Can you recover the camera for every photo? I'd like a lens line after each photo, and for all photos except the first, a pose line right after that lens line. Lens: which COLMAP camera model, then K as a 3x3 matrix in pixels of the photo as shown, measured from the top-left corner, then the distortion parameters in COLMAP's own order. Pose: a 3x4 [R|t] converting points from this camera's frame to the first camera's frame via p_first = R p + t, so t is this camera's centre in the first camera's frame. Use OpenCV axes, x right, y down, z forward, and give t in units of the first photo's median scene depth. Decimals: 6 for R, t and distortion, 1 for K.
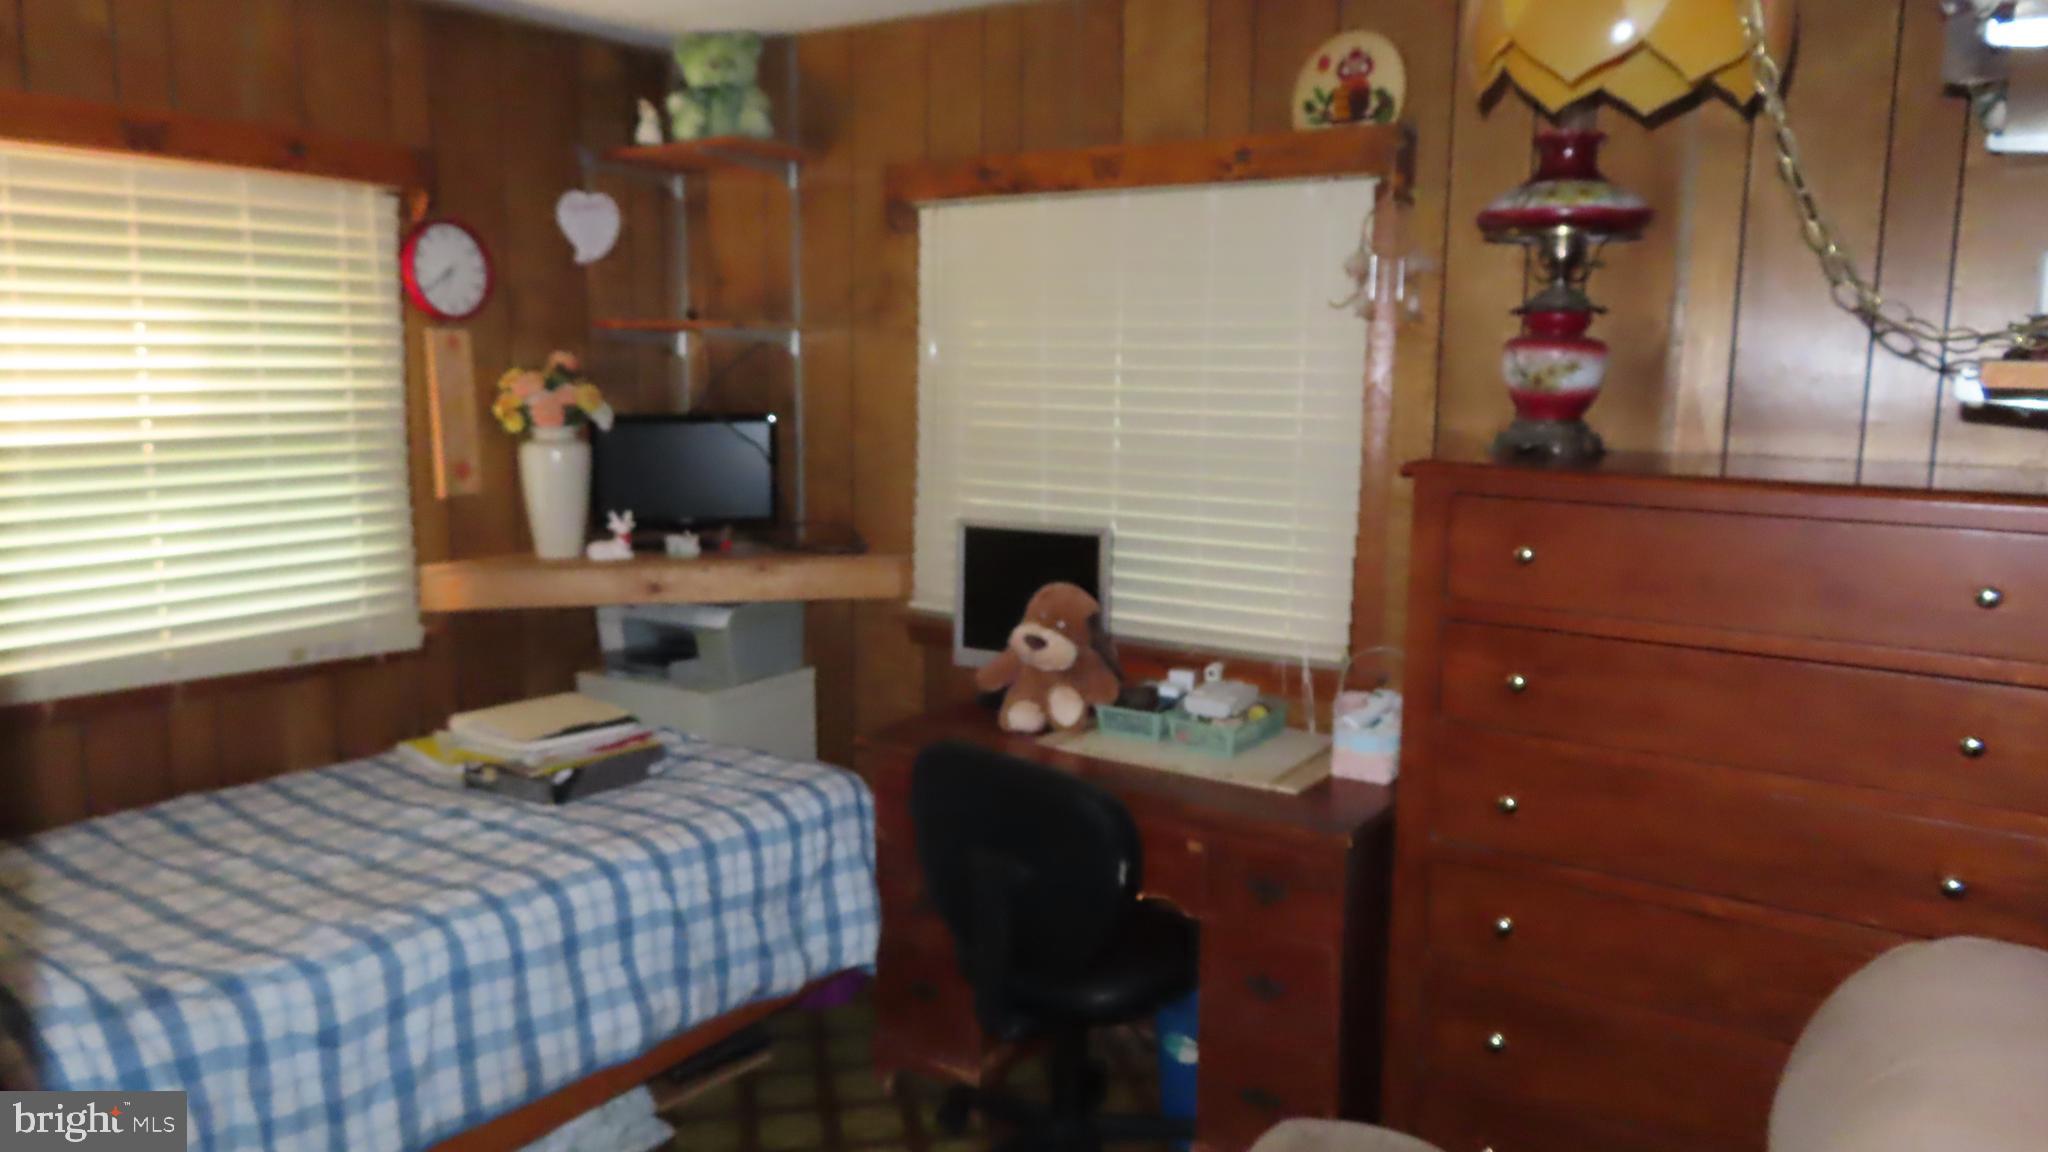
lens RADIAL K [[1448.2, 0, 1024.0], [0, 1448.2, 576.0], [0, 0, 1]] dist [-0.006081, -0.000513]
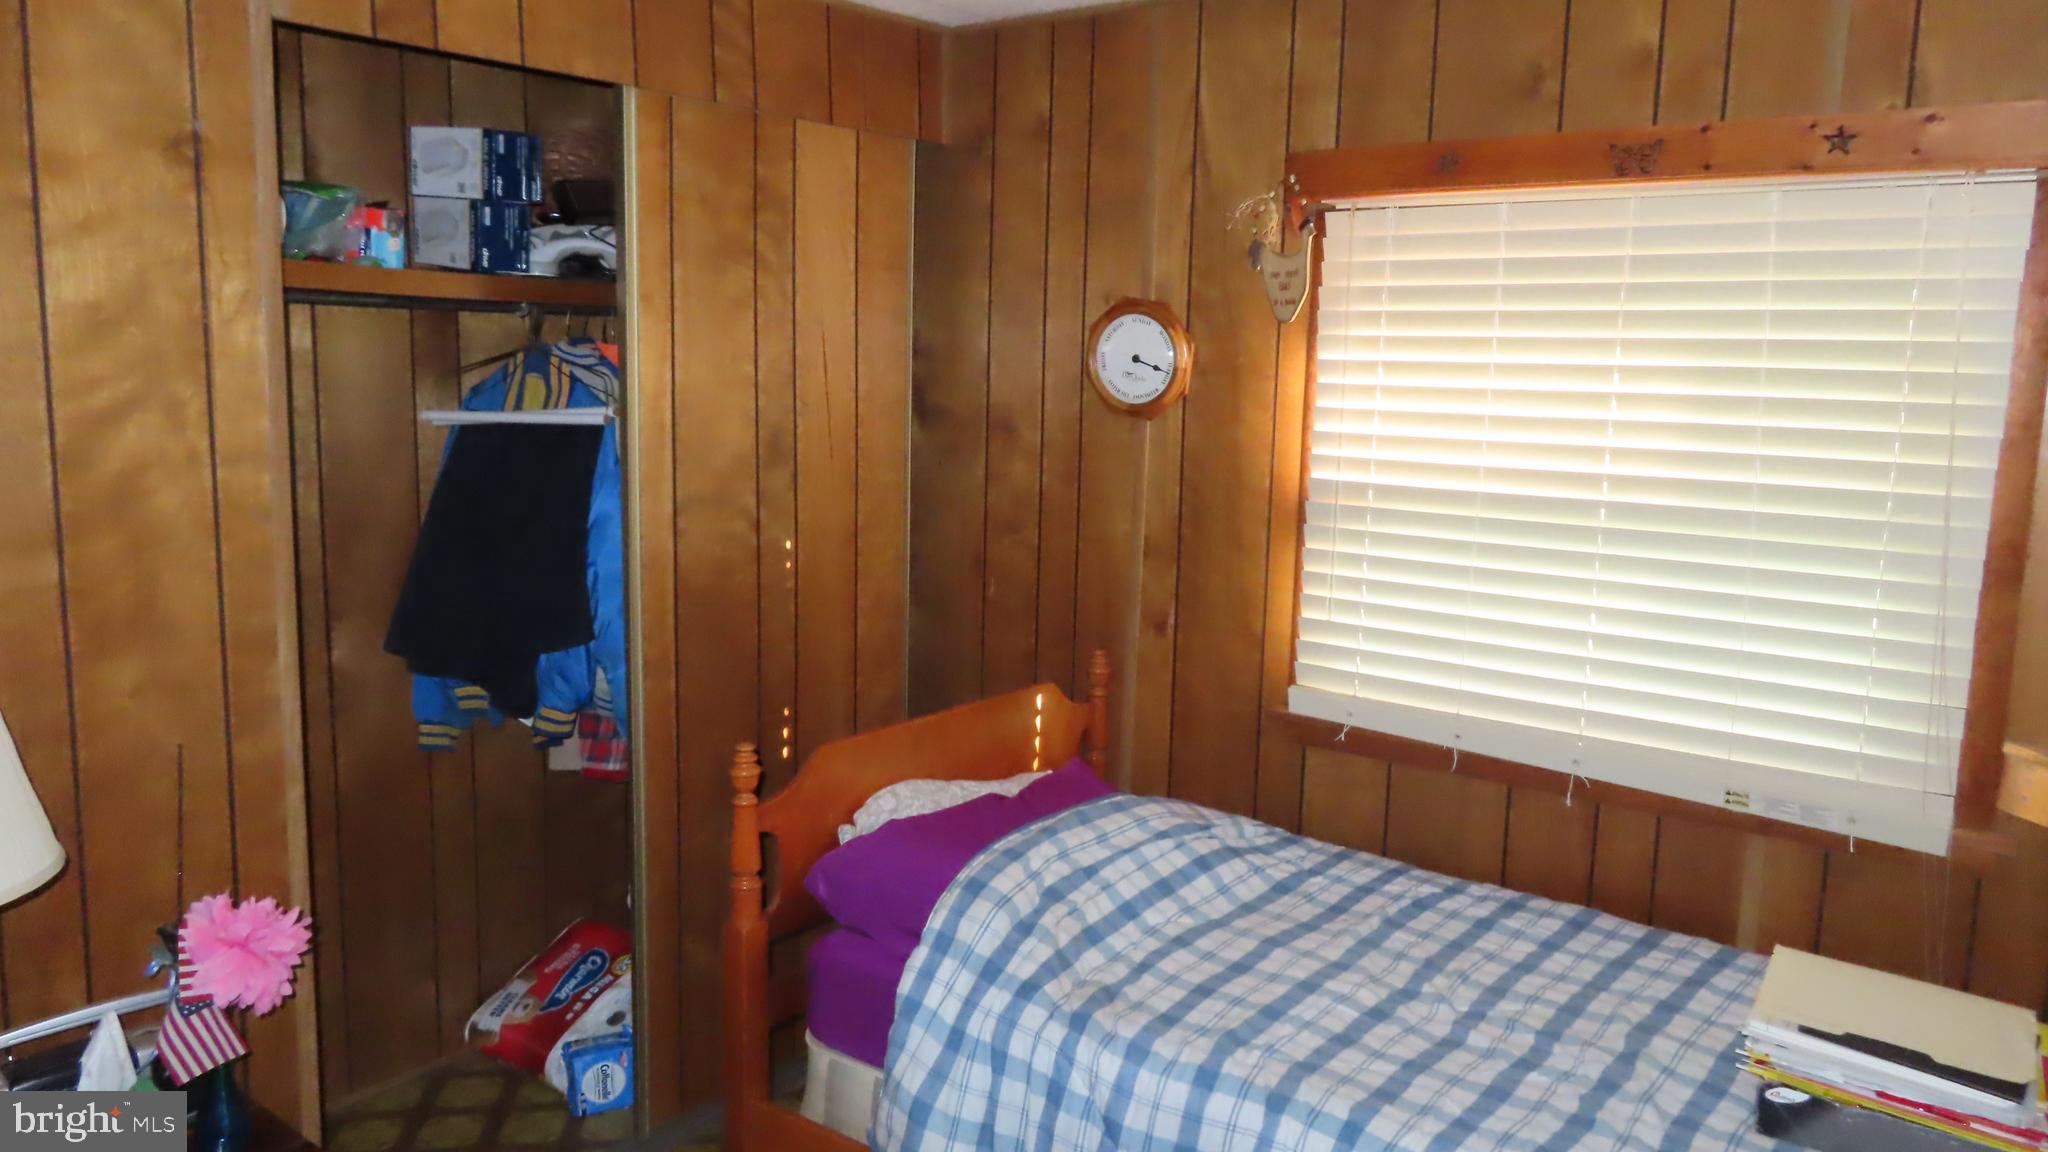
lens RADIAL K [[1448.2, 0, 1024.0], [0, 1448.2, 576.0], [0, 0, 1]] dist [-0.006081, -0.000513]
pose [[-0.056784, 0.136528, -0.989007, 0.285460], [-0.179885, 0.972995, 0.144646, -0.110245], [0.982047, 0.186121, -0.030692, 0.661485]]
